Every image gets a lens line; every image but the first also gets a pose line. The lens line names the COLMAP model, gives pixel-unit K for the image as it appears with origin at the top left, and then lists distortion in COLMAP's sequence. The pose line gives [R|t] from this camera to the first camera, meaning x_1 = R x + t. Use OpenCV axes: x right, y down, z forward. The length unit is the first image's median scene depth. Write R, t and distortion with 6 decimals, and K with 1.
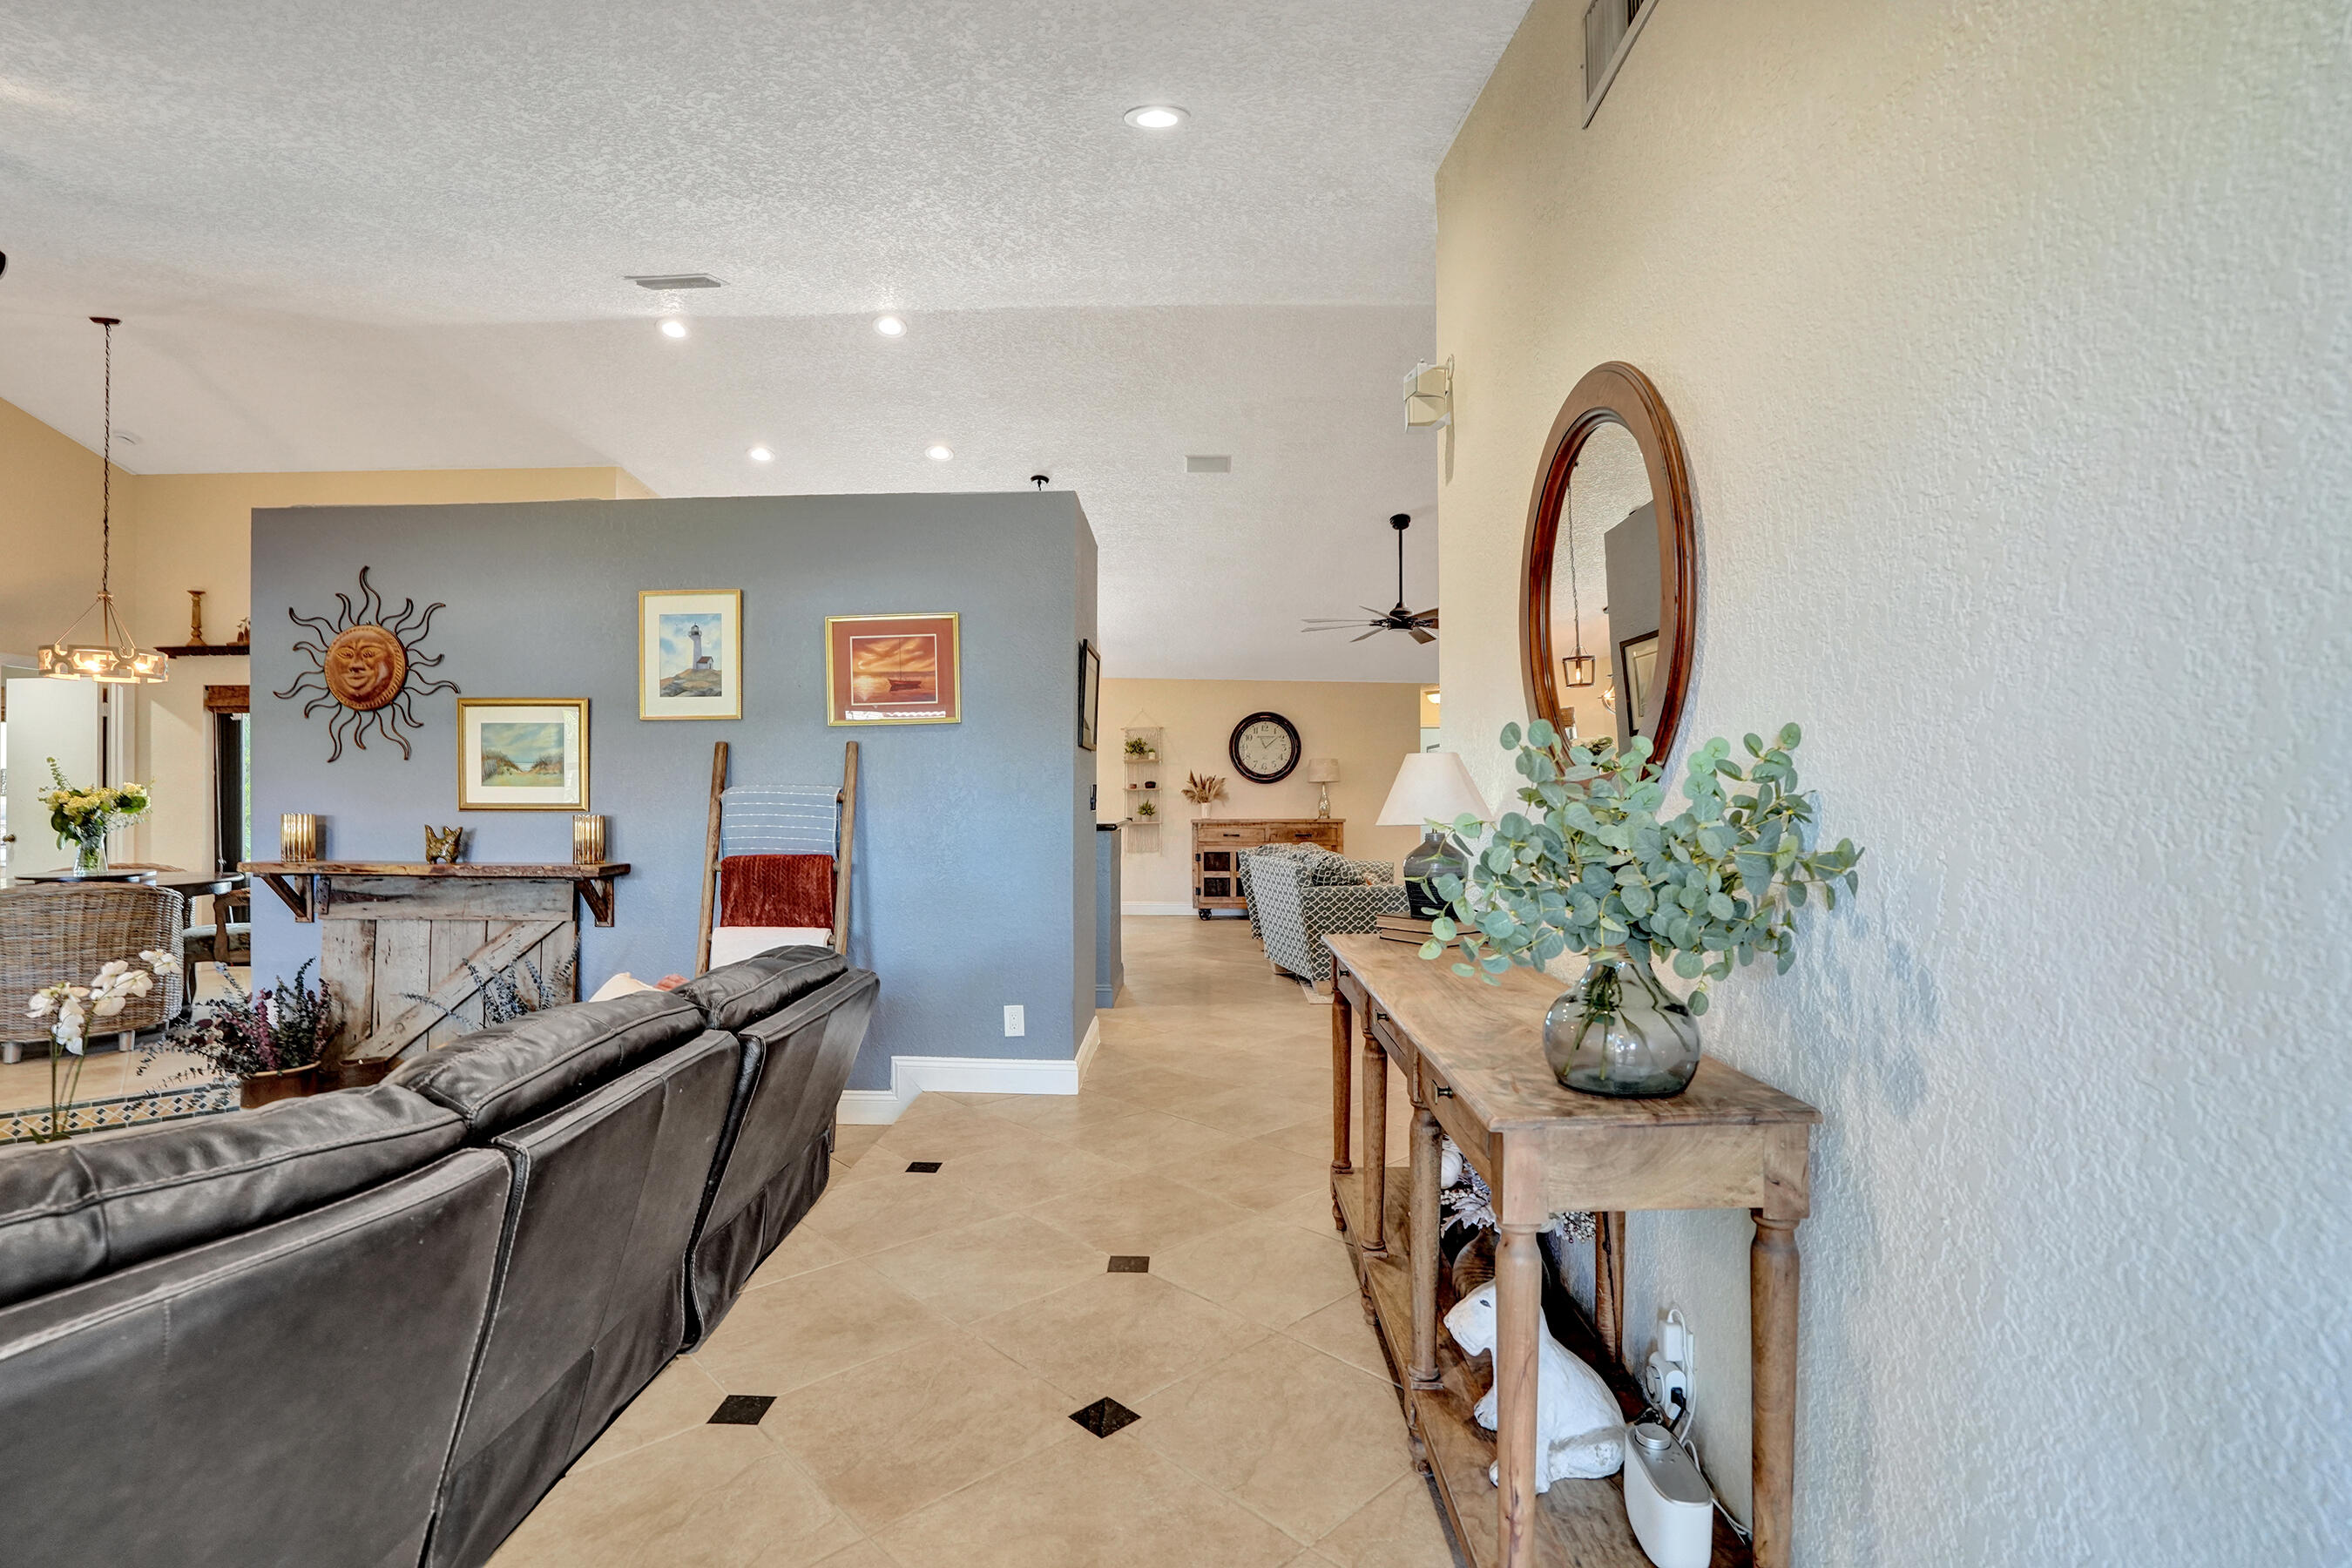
lens RADIAL K [[1095.0, 0, 1173.1], [0, 1095.0, 798.3], [0, 0, 1]] dist [-0.070369, 0.026987]
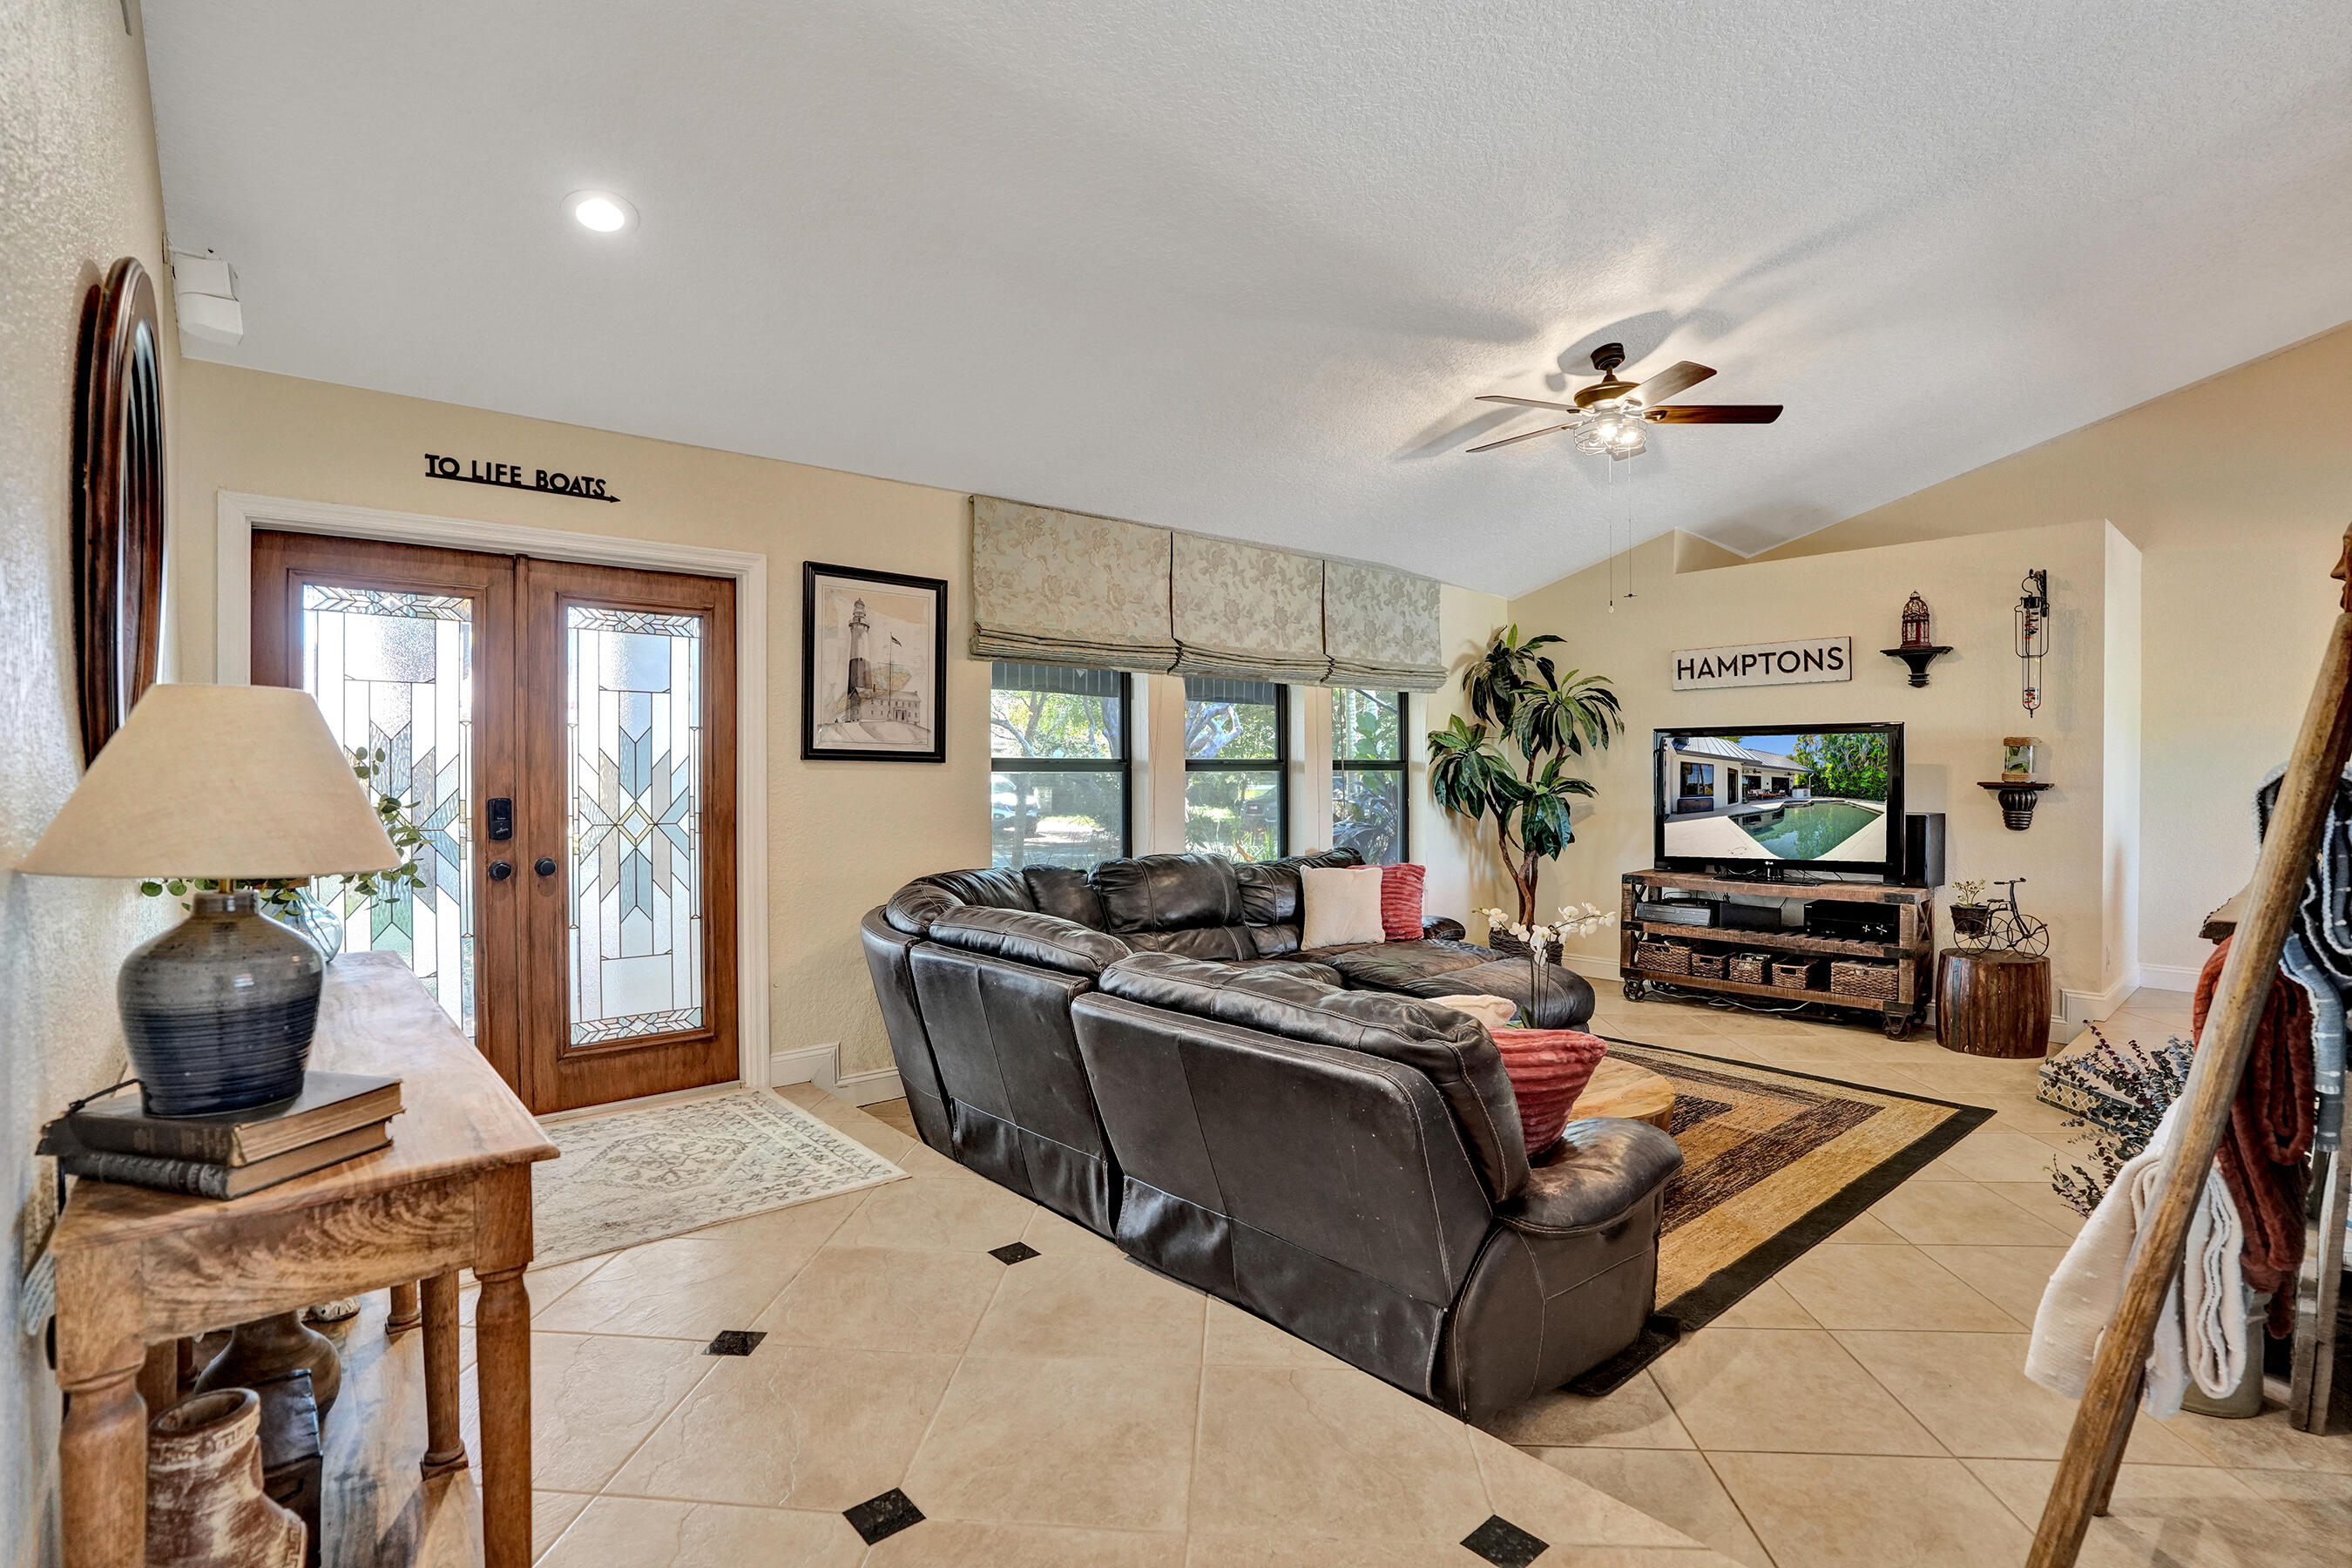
lens RADIAL K [[1095.0, 0, 1167.4], [0, 1095.0, 779.7], [0, 0, 1]] dist [-0.070369, 0.026987]
pose [[-0.730387, 0.006988, -0.682998, 0.167606], [0.001901, 0.999965, 0.008199, -0.008578], [0.683031, 0.004690, -0.730374, 0.979366]]
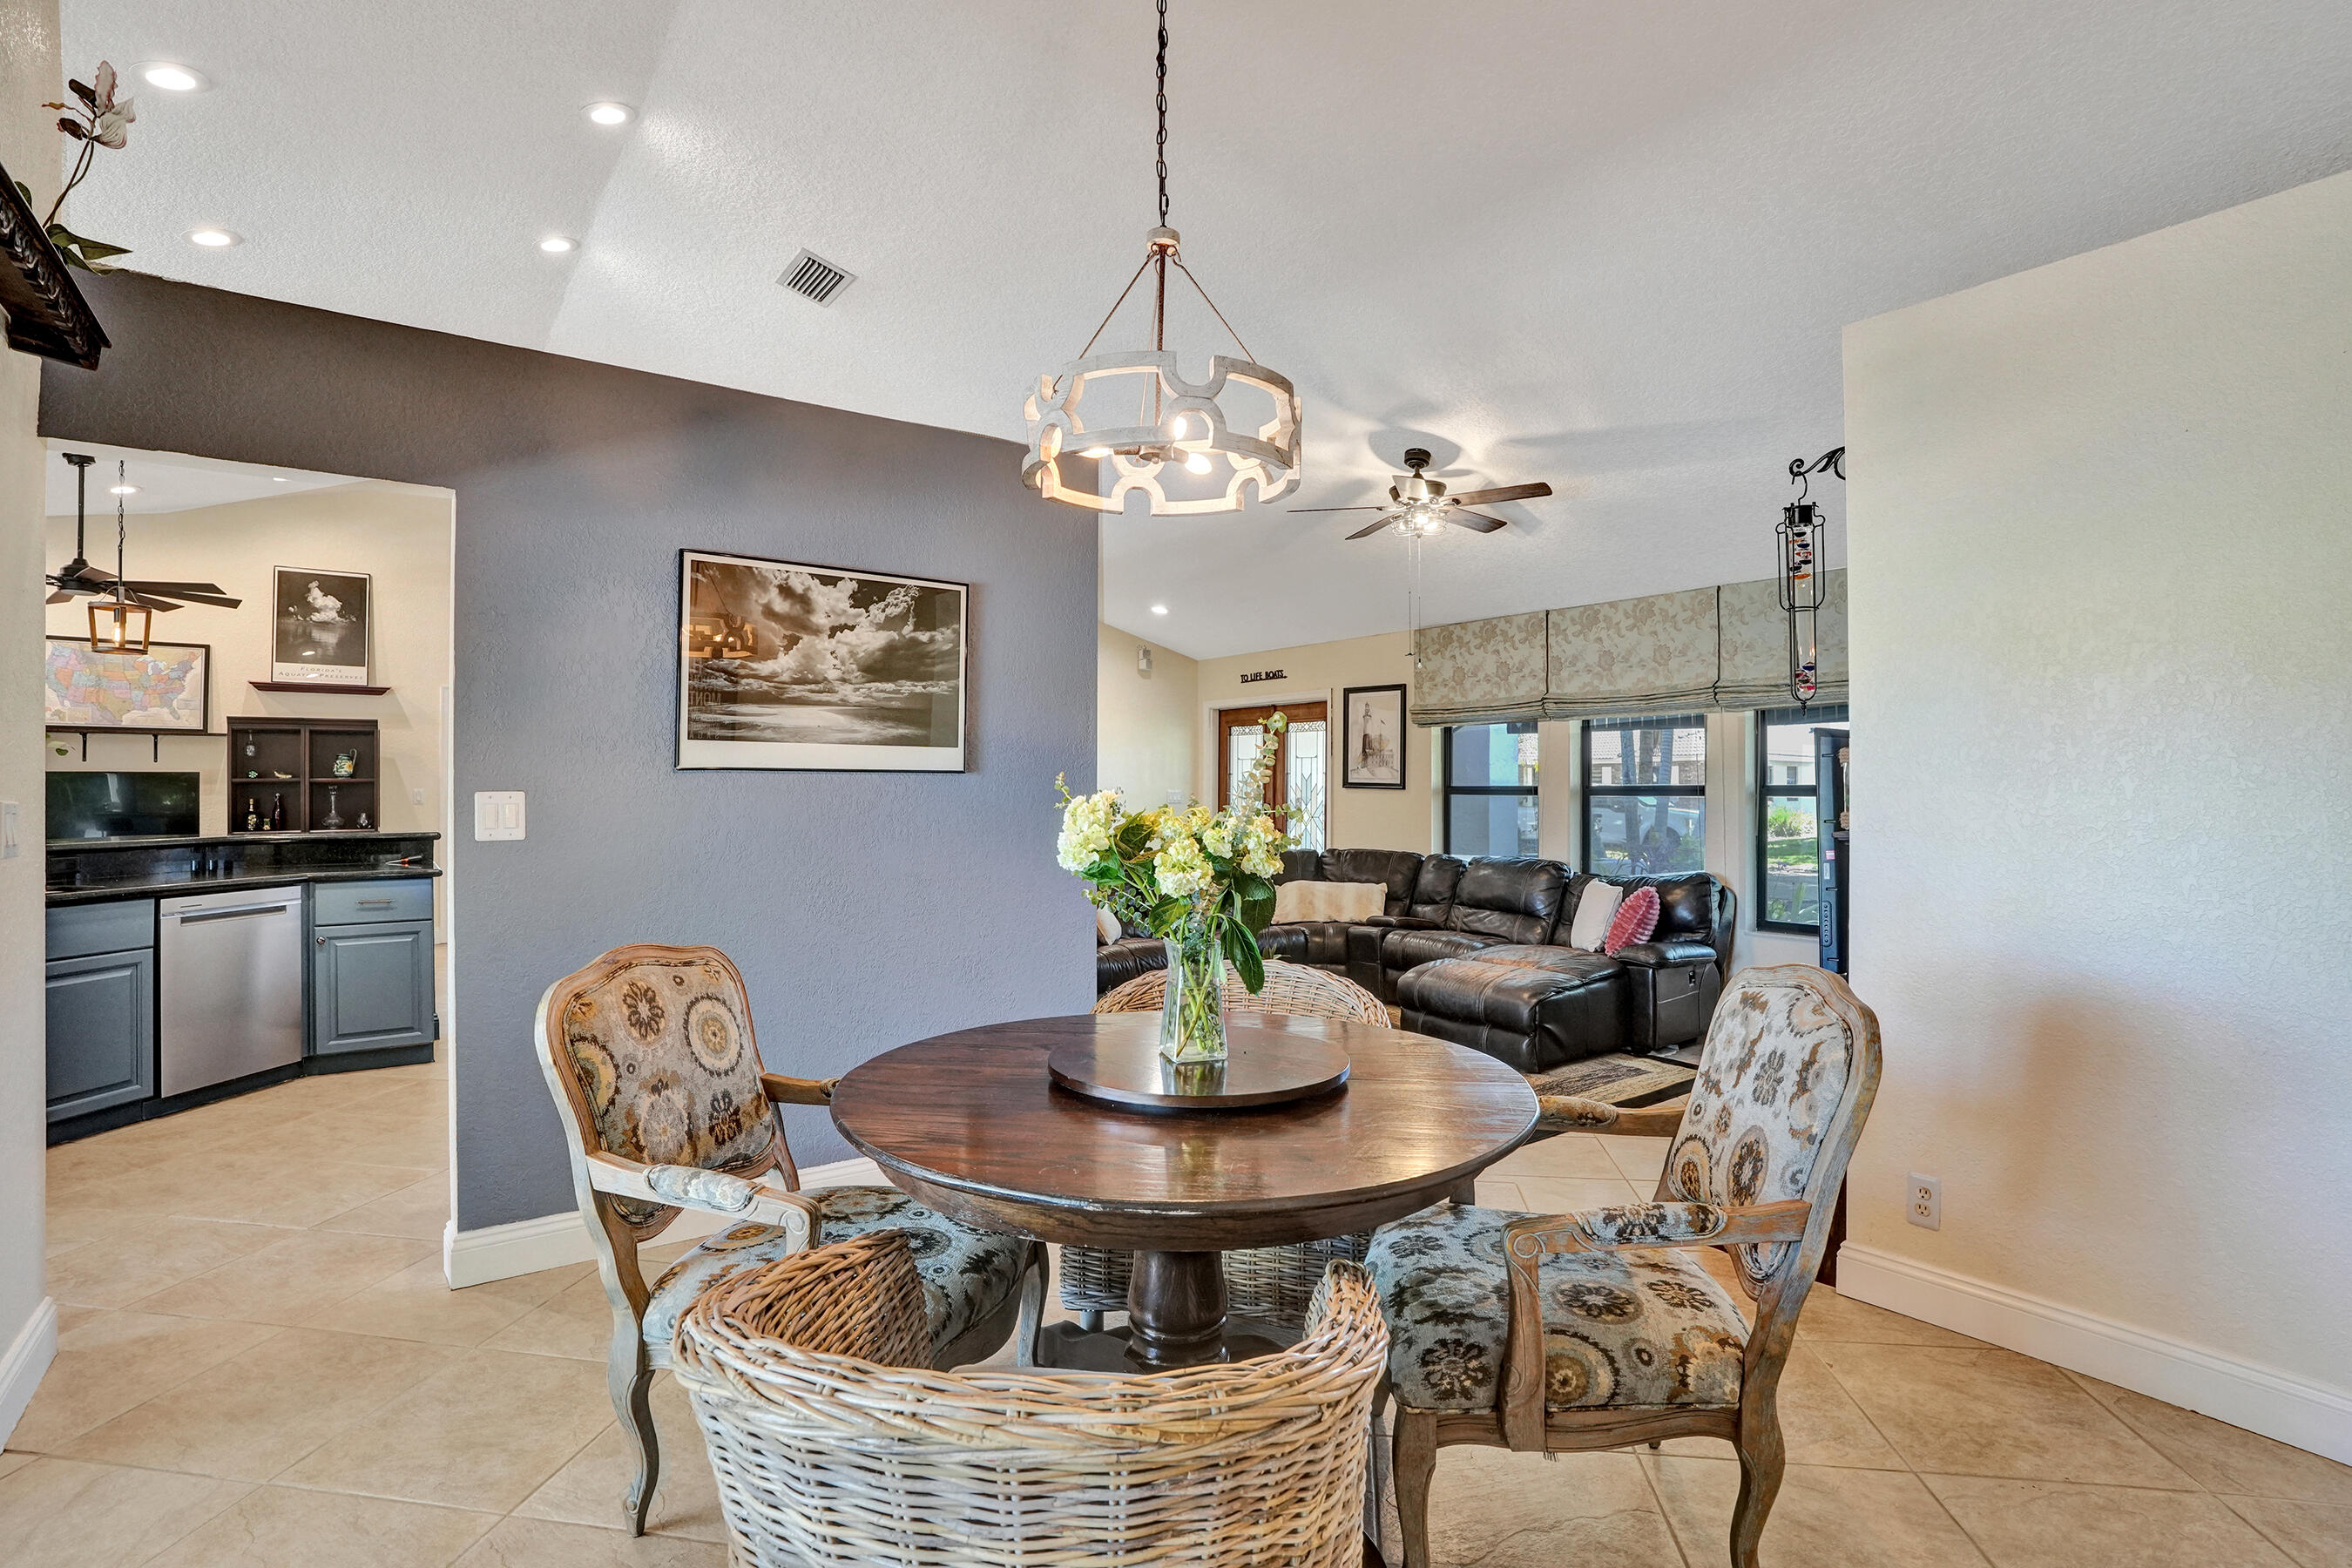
lens RADIAL K [[1095.0, 0, 1183.4], [0, 1095.0, 779.0], [0, 0, 1]] dist [-0.070369, 0.026987]
pose [[-0.625396, 0.004795, 0.780293, -1.599562], [-0.000973, 0.999976, -0.006925, -0.020788], [-0.780307, -0.005091, -0.625376, 1.493493]]
